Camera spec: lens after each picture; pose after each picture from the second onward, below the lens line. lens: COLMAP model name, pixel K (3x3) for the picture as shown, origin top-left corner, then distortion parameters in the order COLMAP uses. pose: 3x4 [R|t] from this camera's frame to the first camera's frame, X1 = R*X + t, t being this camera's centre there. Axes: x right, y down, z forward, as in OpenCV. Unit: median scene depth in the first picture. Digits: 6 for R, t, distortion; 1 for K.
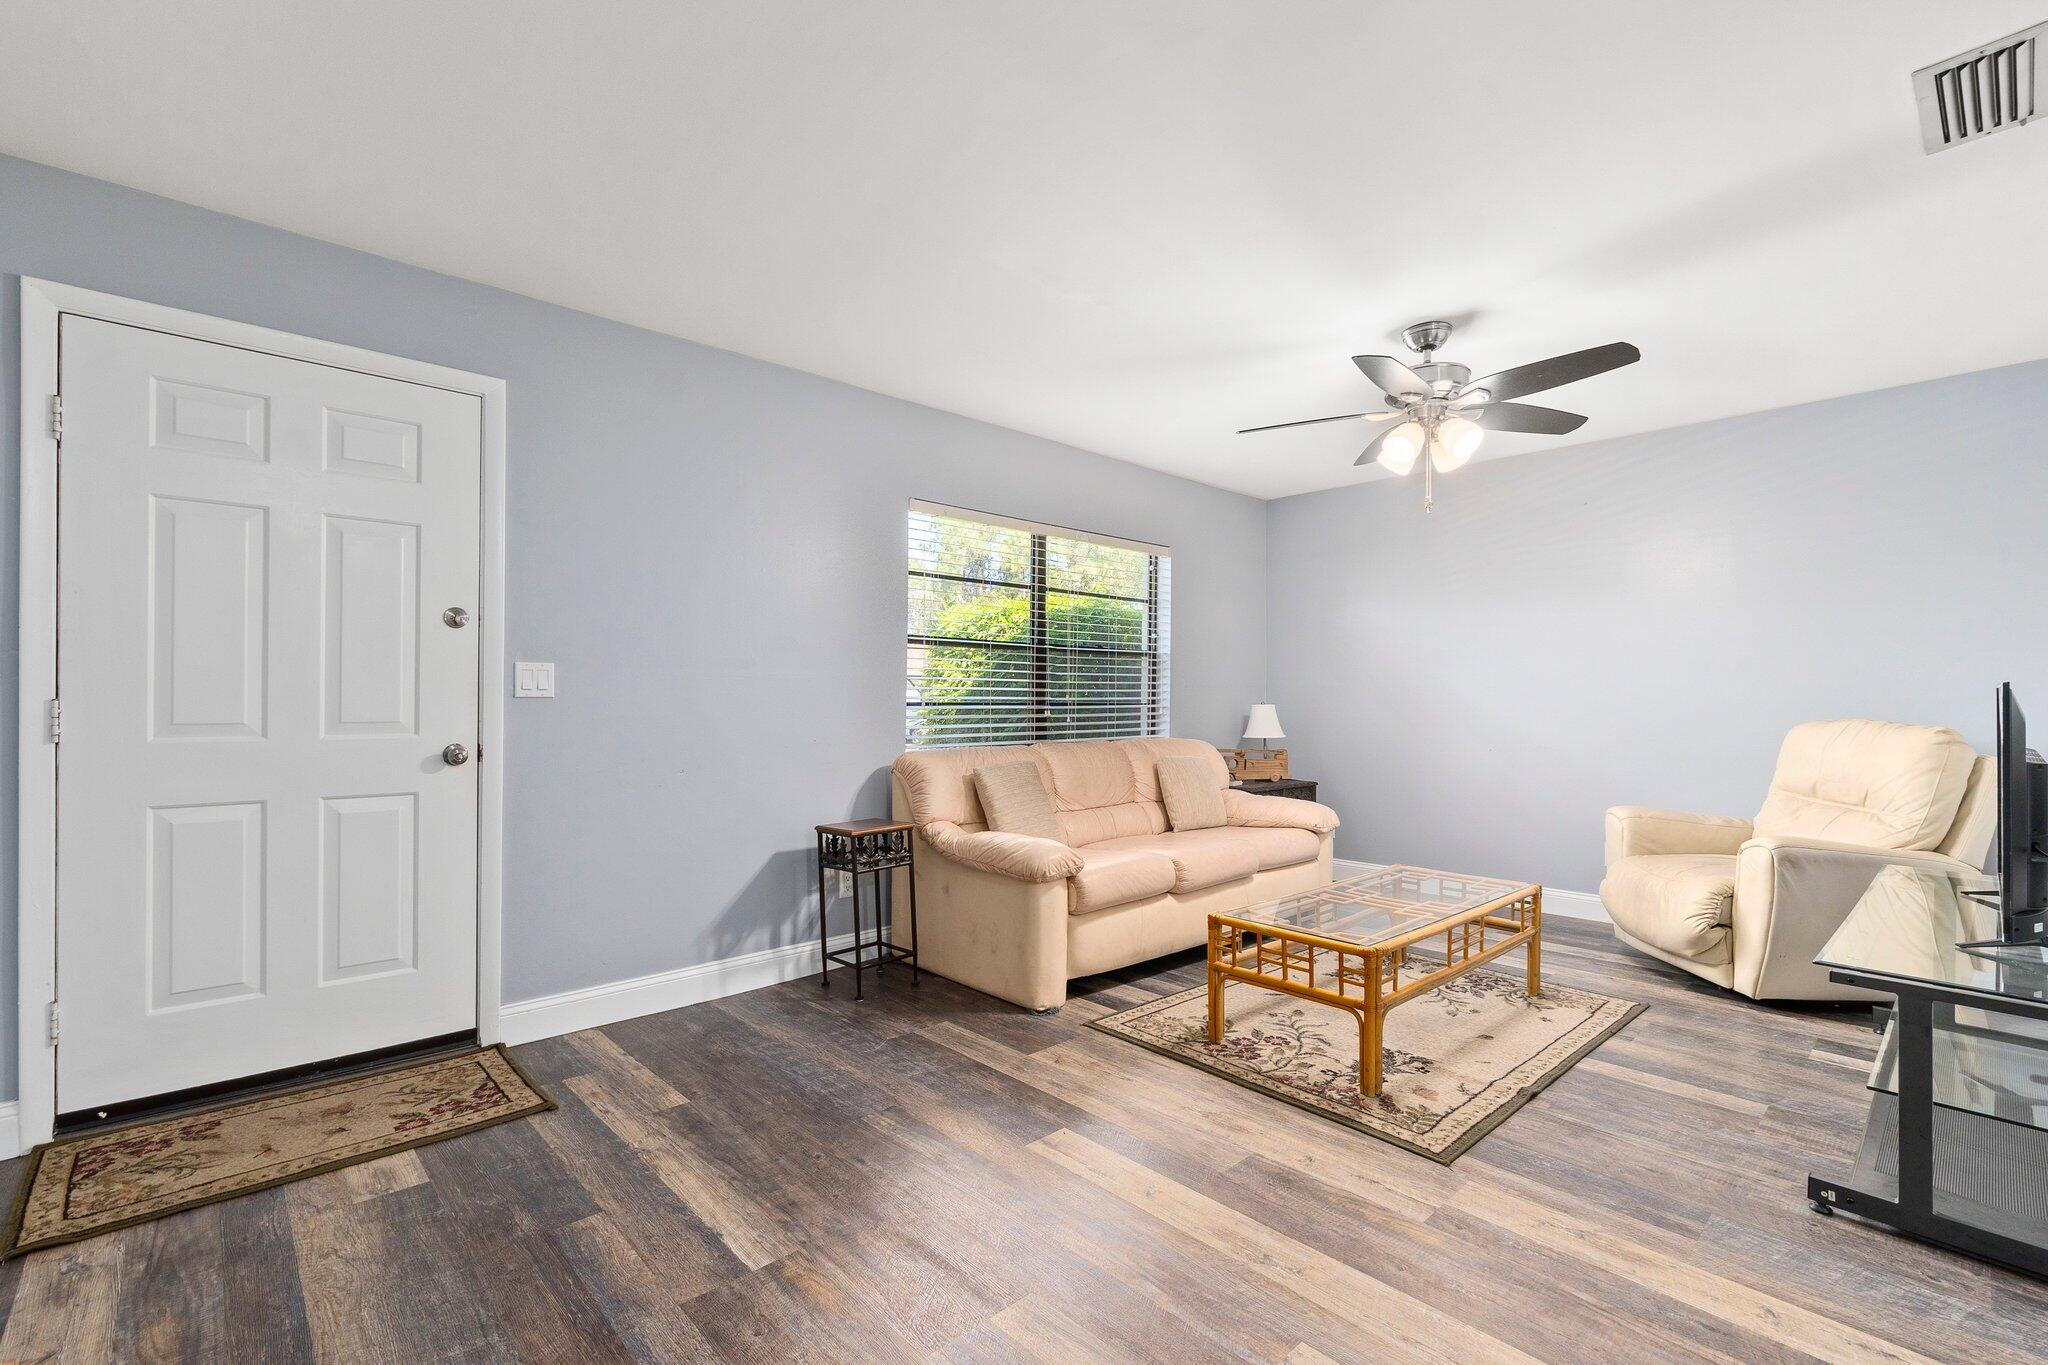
lens RADIAL K [[896.0, 0, 1021.8], [0, 896.0, 693.0], [0, 0, 1]] dist [-0.001121, 0.000352]
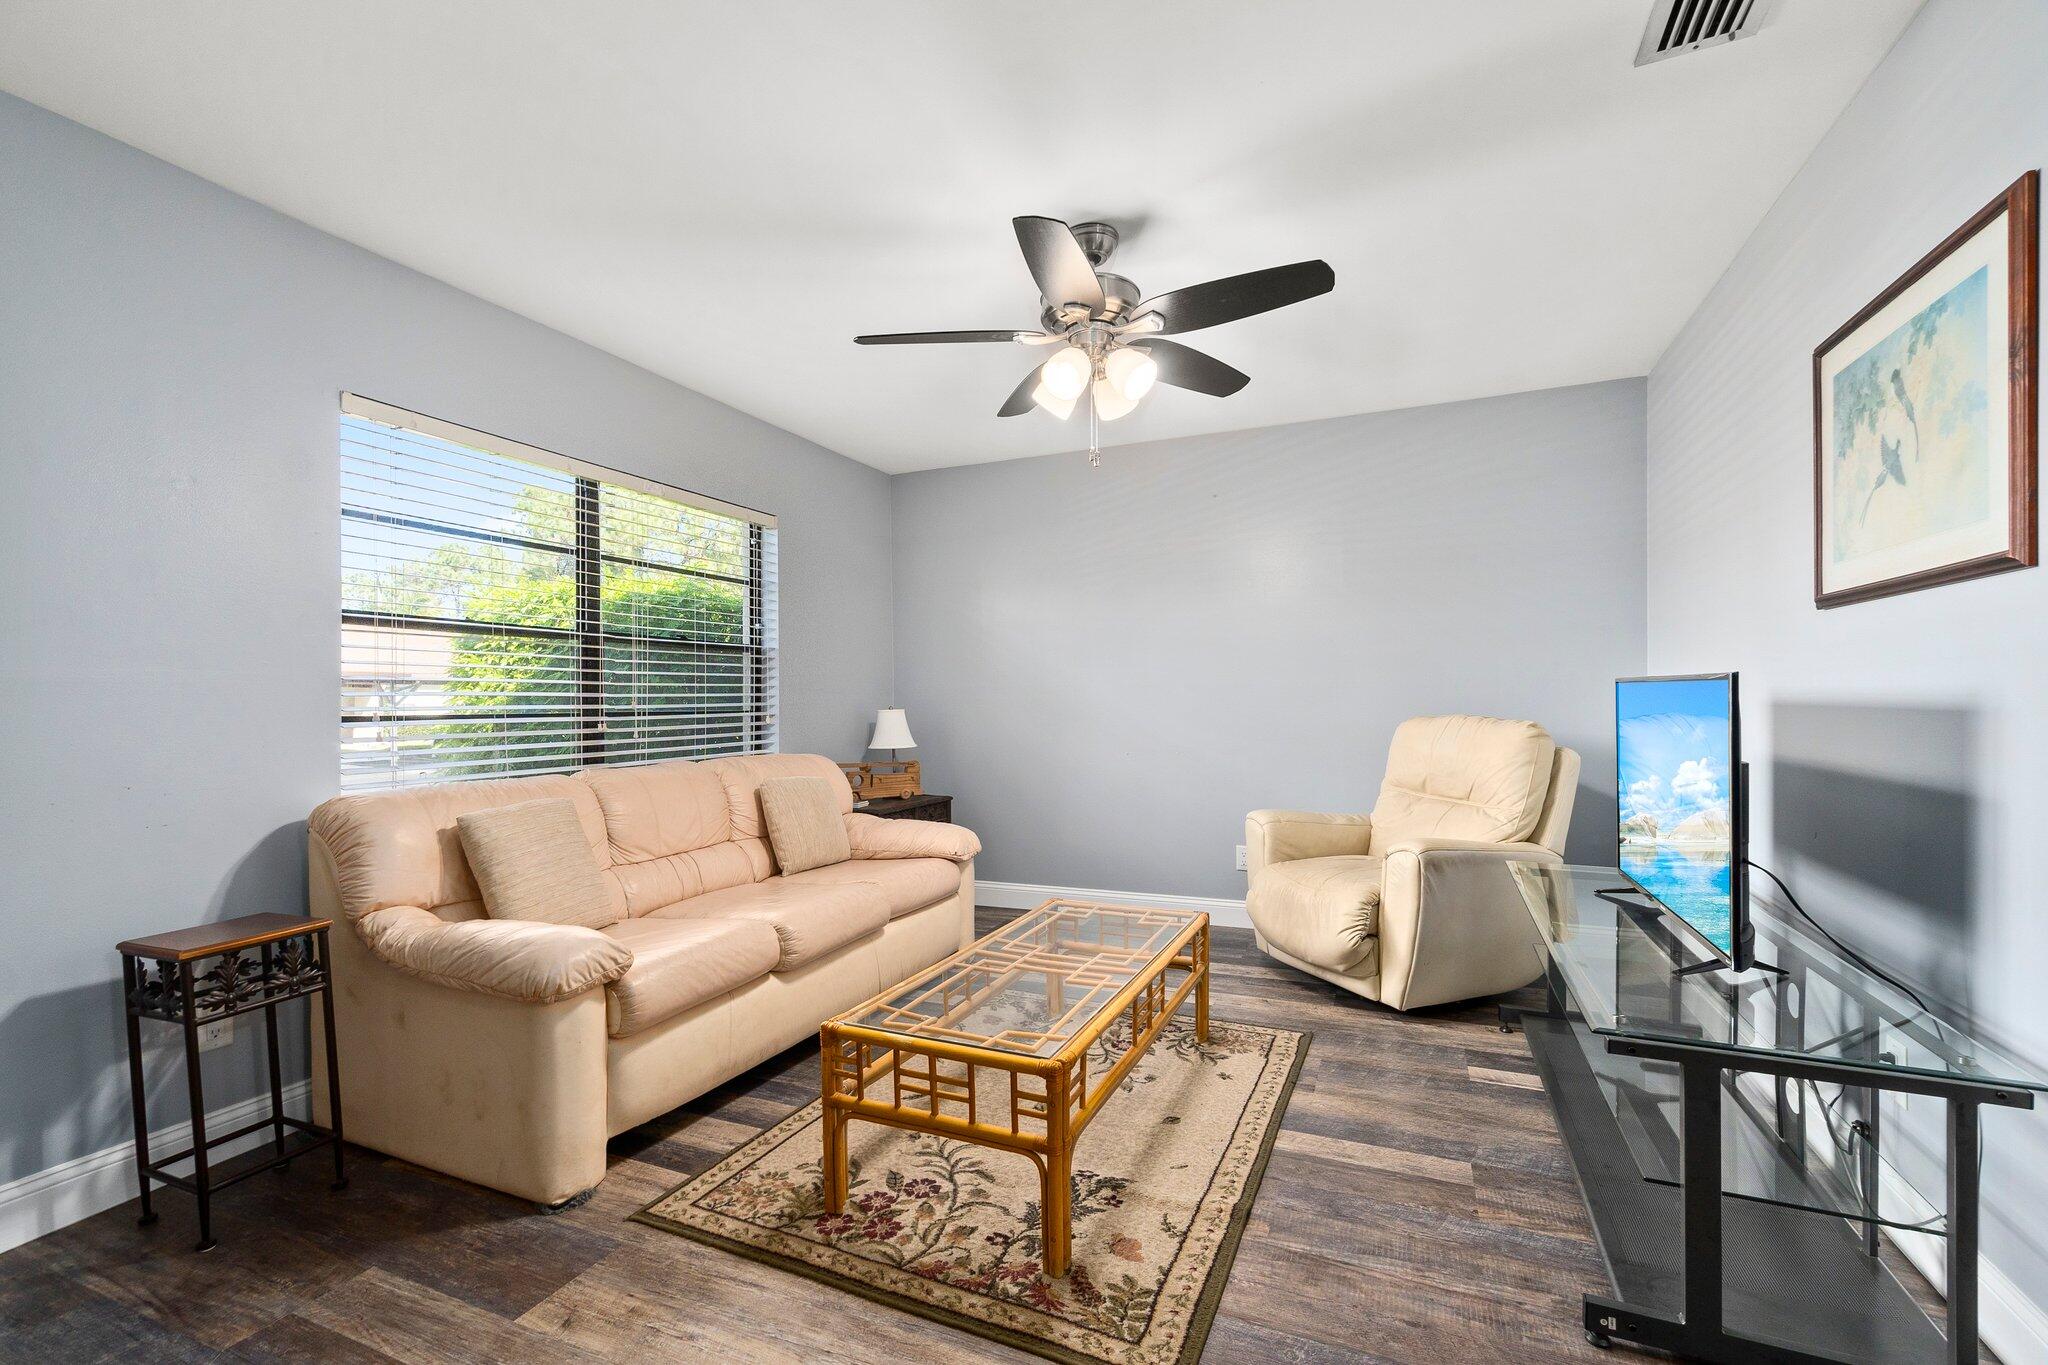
lens RADIAL K [[882.0, 0, 1016.3], [0, 882.0, 704.9], [0, 0, 1]] dist [-0.003622, 0.000051]
pose [[0.917658, -0.015183, 0.397081, 0.074088], [0.011883, 0.999871, 0.010771, 0.001388], [-0.397194, -0.005166, 0.917720, 0.299808]]
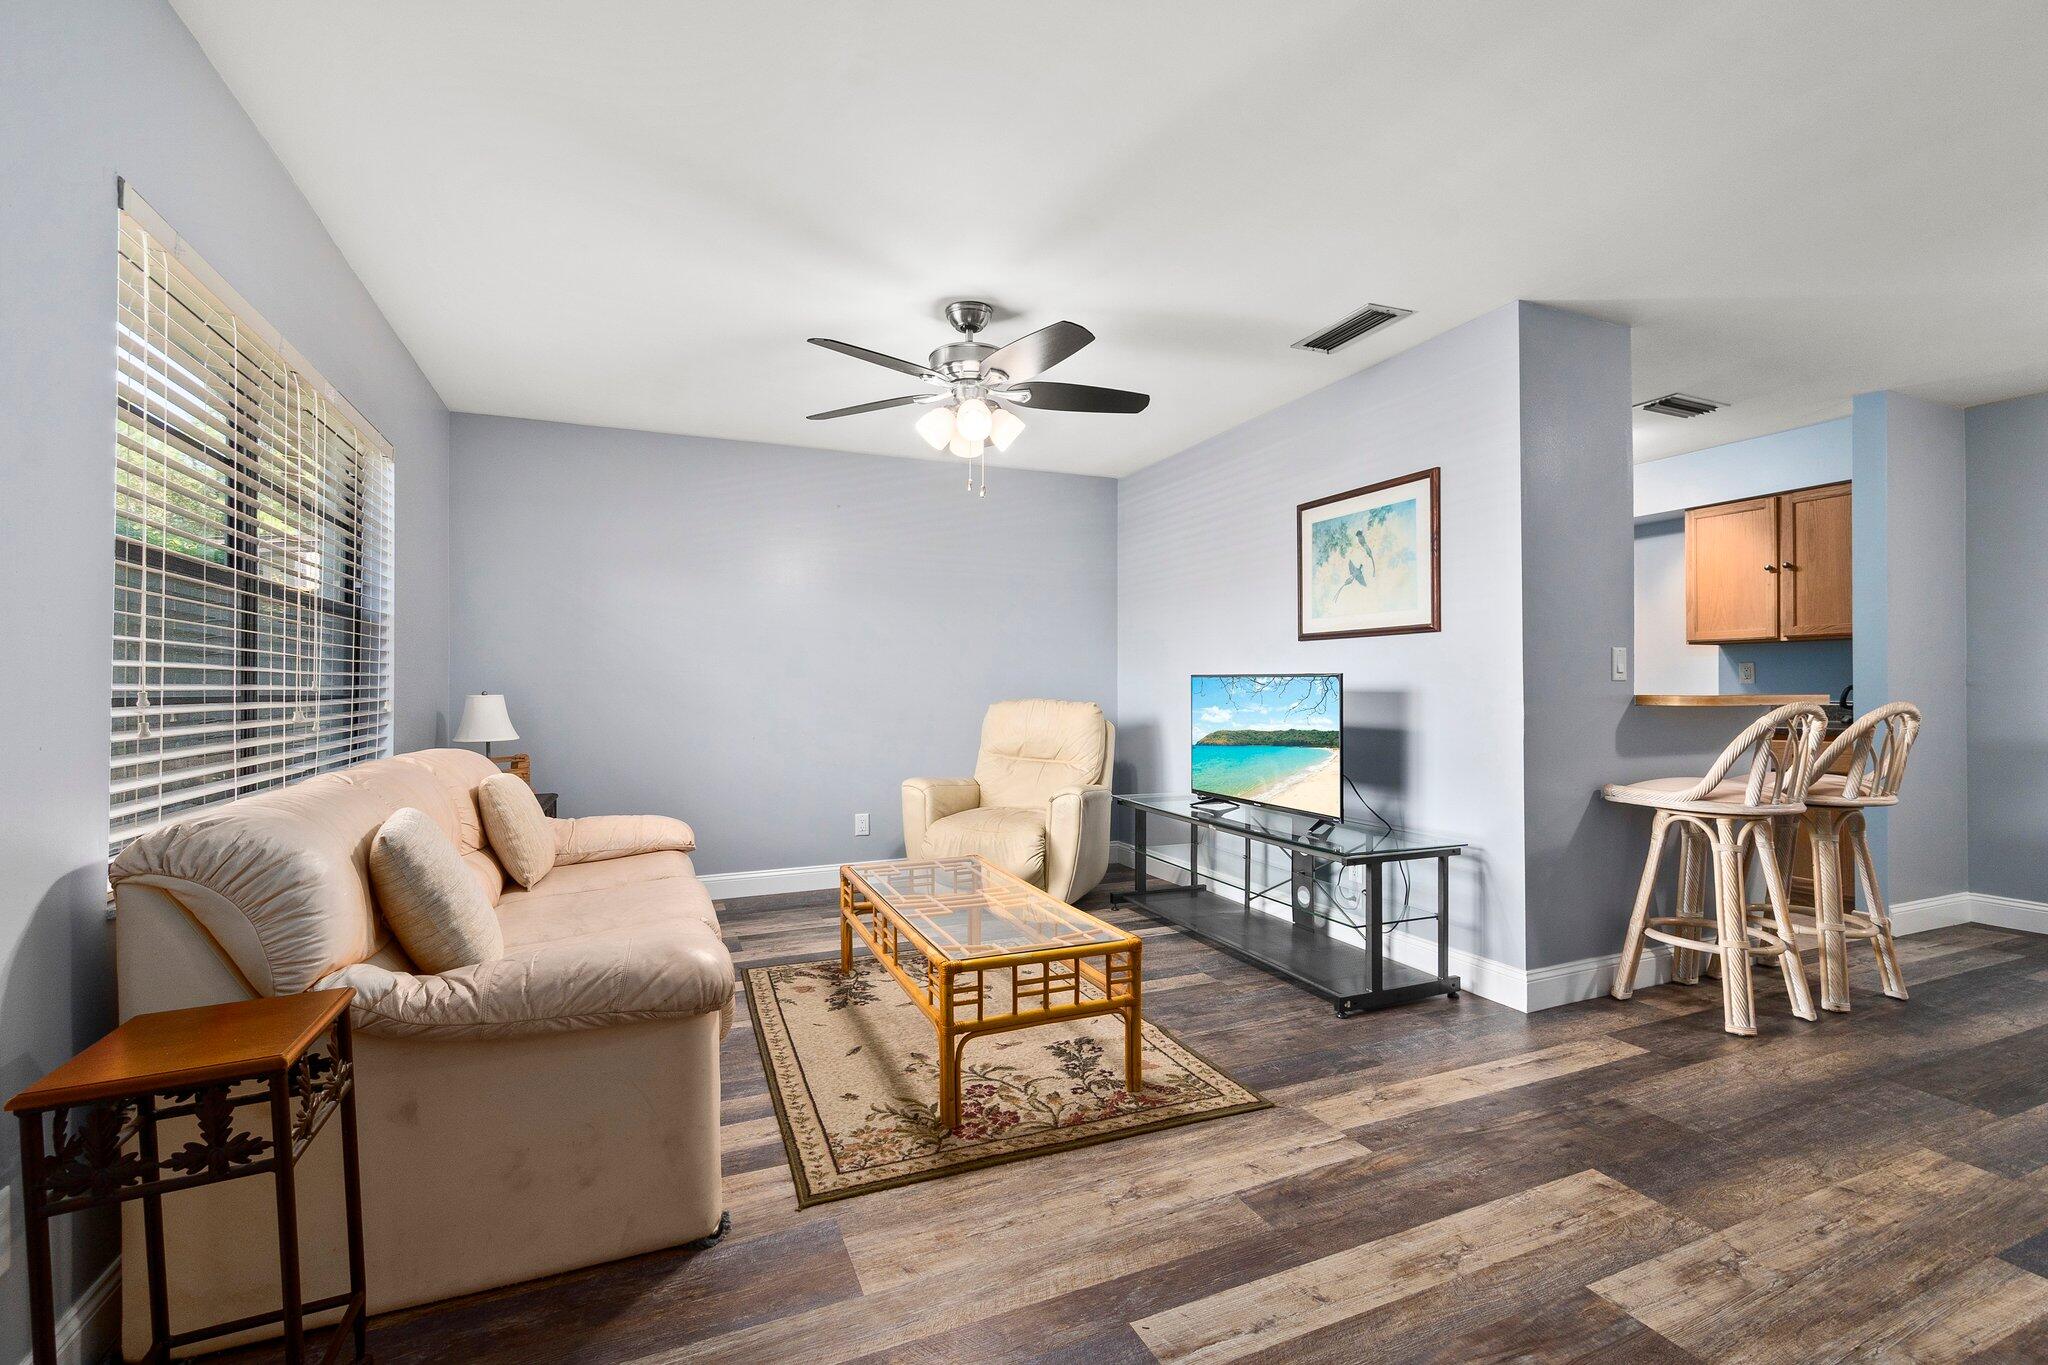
lens RADIAL K [[879.1, 0, 1016.8], [0, 879.1, 681.4], [0, 0, 1]] dist [-0.003164, 0.003469]
pose [[0.339166, 0.001746, 0.940725, -0.429403], [-0.001378, 0.999998, -0.001359, 0.004066], [-0.940726, -0.000835, 0.339167, 0.613752]]
